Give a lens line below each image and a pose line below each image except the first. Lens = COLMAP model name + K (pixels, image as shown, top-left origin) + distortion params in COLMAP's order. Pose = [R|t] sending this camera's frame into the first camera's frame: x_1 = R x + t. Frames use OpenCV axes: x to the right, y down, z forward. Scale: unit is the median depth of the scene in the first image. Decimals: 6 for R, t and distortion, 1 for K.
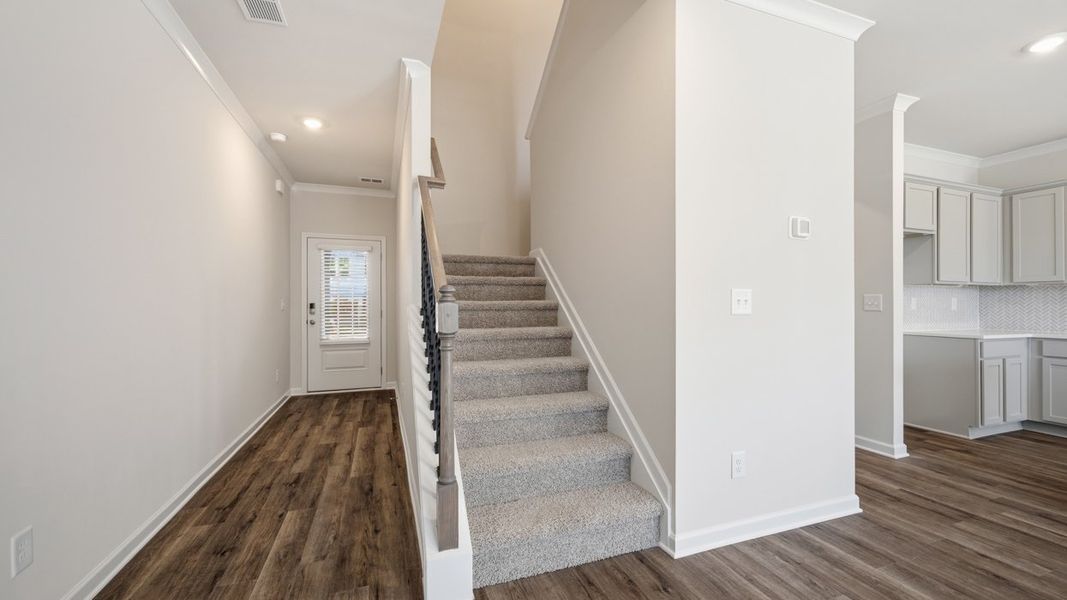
lens RADIAL K [[426.9, 0, 531.9], [0, 426.9, 302.1], [0, 0, 1]] dist [0.000742, -0.000193]
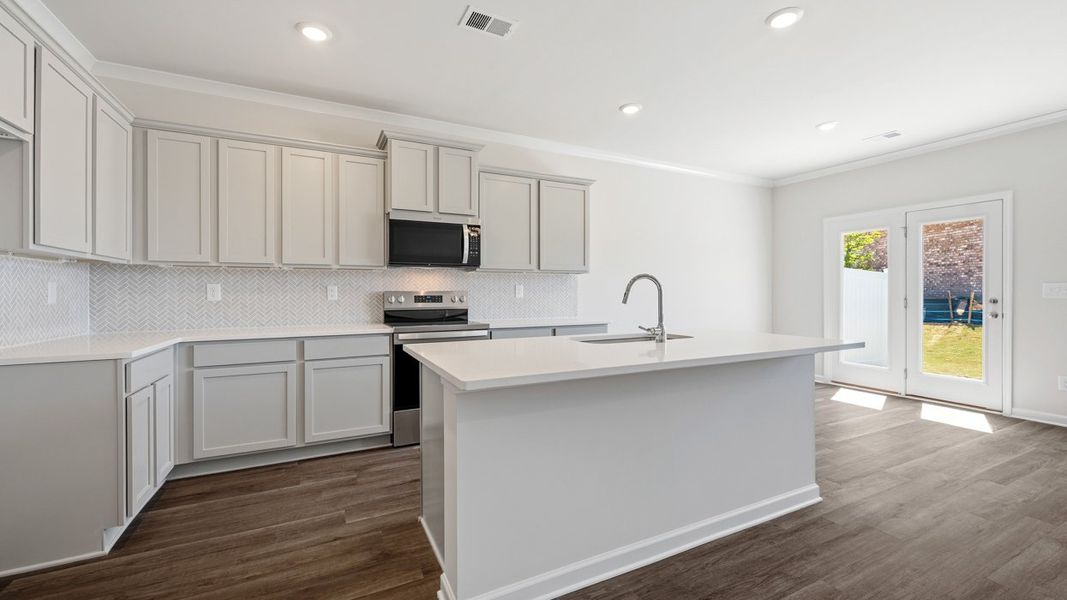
lens RADIAL K [[426.9, 0, 542.2], [0, 426.9, 291.9], [0, 0, 1]] dist [0.000742, -0.000193]
pose [[-0.124787, -0.000952, 0.992183, 0.502788], [-0.005593, 0.999984, 0.000257, -0.001496], [-0.992168, -0.005517, -0.124790, 0.611009]]
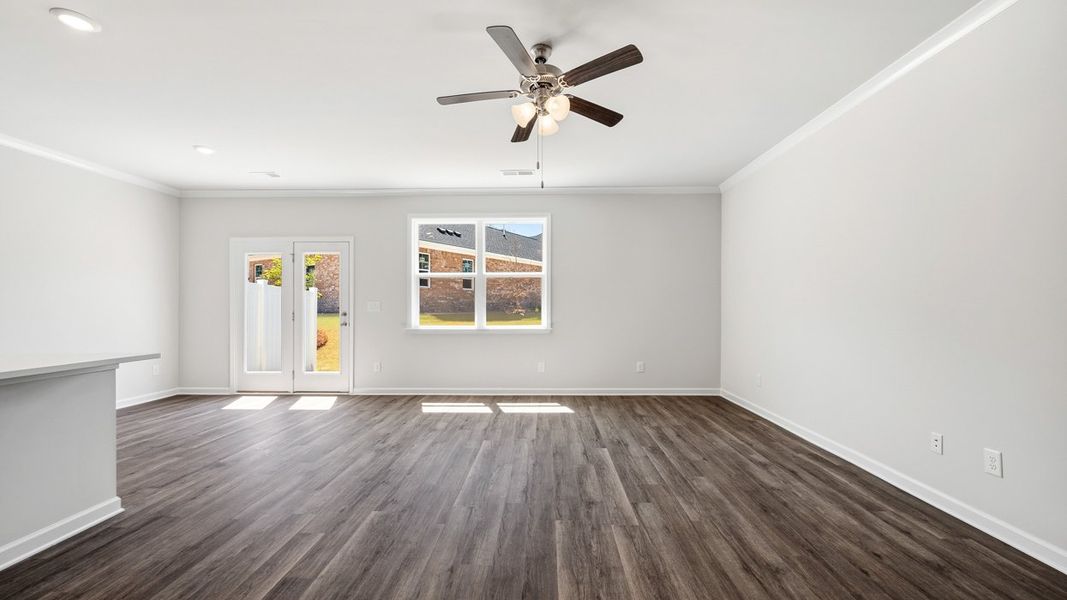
lens RADIAL K [[426.9, 0, 531.5], [0, 426.9, 304.3], [0, 0, 1]] dist [0.000742, -0.000193]
pose [[-0.929799, 0.003077, 0.368056, 0.221892], [-0.001110, 0.999937, -0.011164, -0.002204], [-0.368067, -0.010788, -0.929737, 0.479063]]
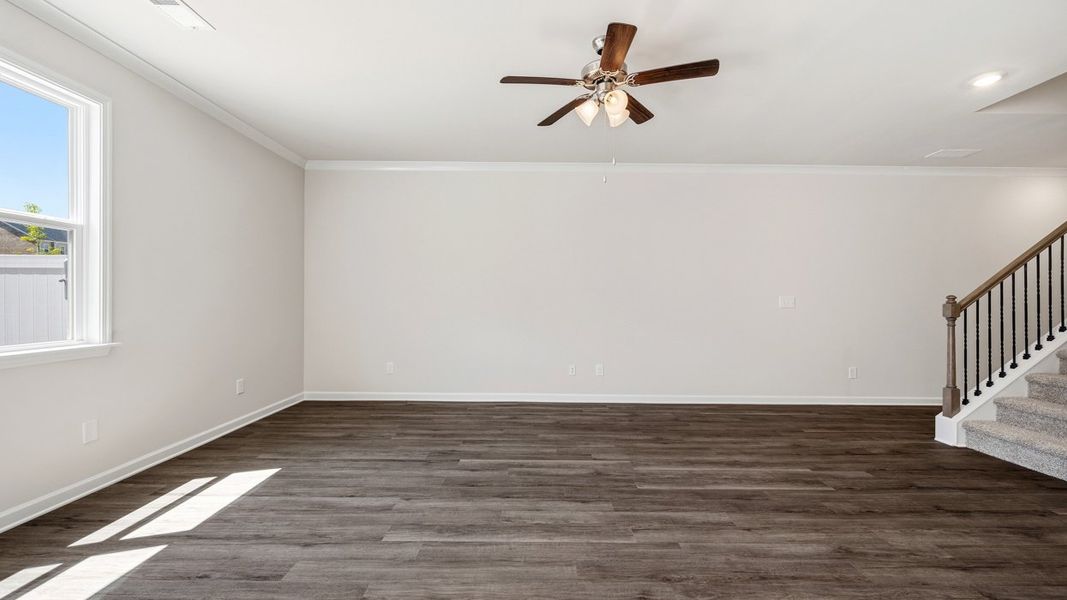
lens RADIAL K [[426.9, 0, 538.4], [0, 426.9, 301.7], [0, 0, 1]] dist [0.000742, -0.000193]
pose [[-0.335742, 0.001193, -0.941953, 1.293831], [-0.001128, 0.999998, 0.001668, -0.005376], [0.941953, 0.001623, -0.335740, -0.118288]]
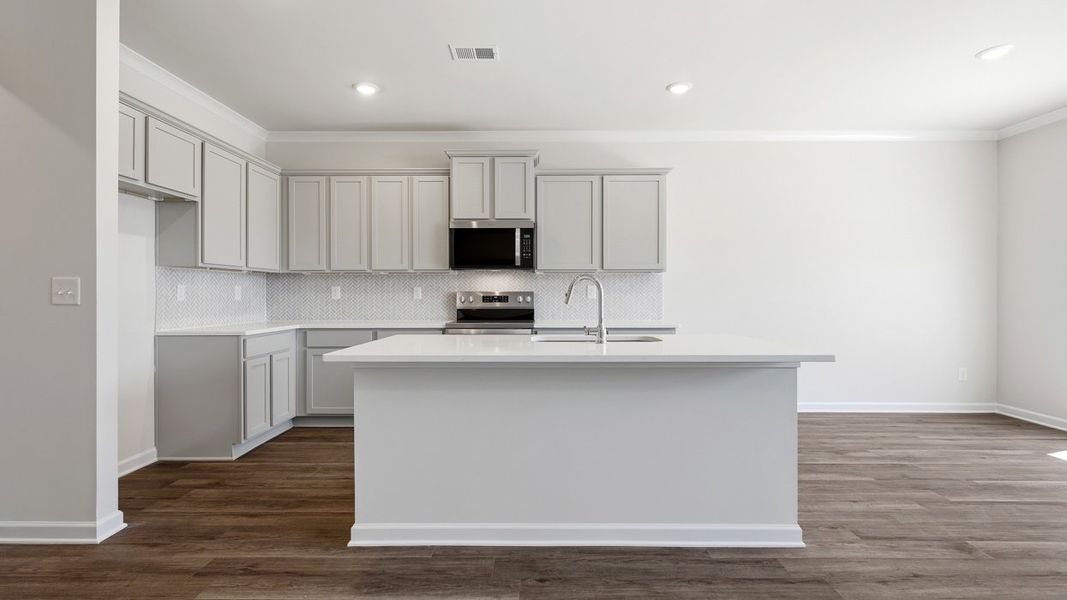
lens RADIAL K [[485.5, 0, 540.5], [0, 485.5, 296.1], [0, 0, 1]] dist [0.002028, -0.000534]
pose [[0.338491, -0.005389, 0.940954, 0.403021], [-0.006173, 0.999949, 0.007948, -0.001521], [-0.940949, -0.008499, 0.338441, 0.157966]]
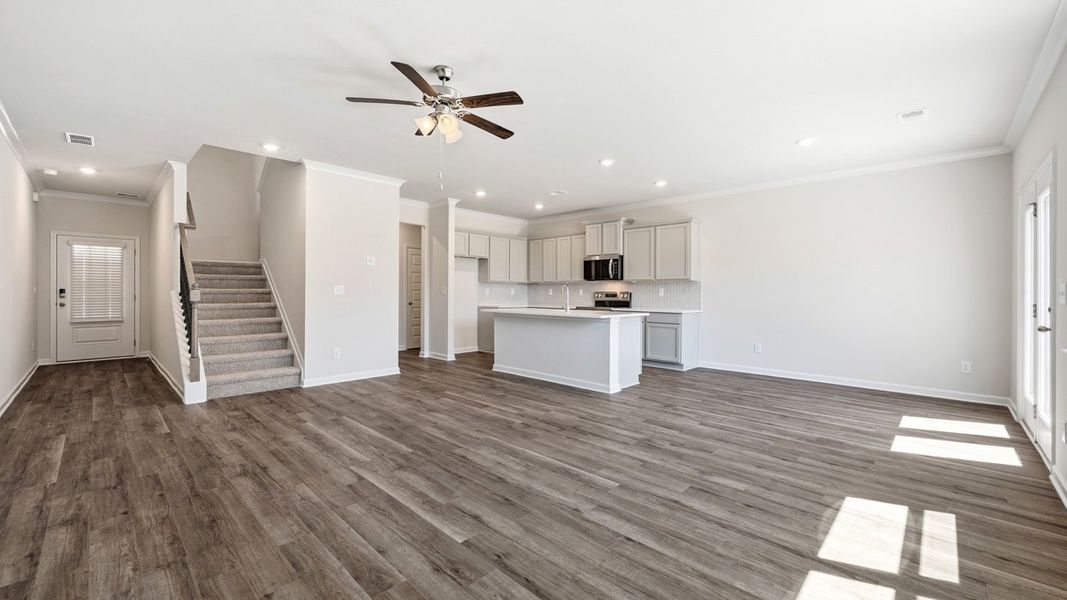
lens RADIAL K [[426.9, 0, 537.7], [0, 426.9, 290.1], [0, 0, 1]] dist [0.000742, -0.000193]
pose [[0.894832, 0.006258, 0.446360, 0.270235], [-0.007730, 0.999969, 0.001478, -0.010858], [-0.446337, -0.004773, 0.894852, -1.202160]]
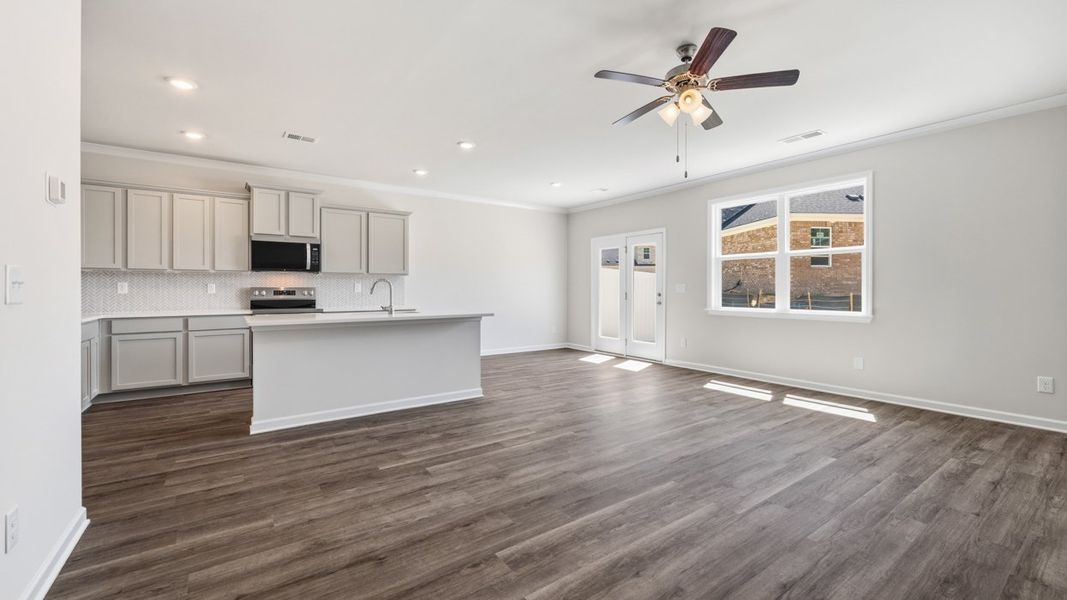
lens RADIAL K [[426.9, 0, 538.7], [0, 426.9, 290.1], [0, 0, 1]] dist [0.000742, -0.000193]
pose [[-0.272100, -0.004034, 0.962260, -0.251349], [-0.007293, 0.999971, 0.002129, -0.002512], [-0.962241, -0.006438, -0.272122, 0.249469]]
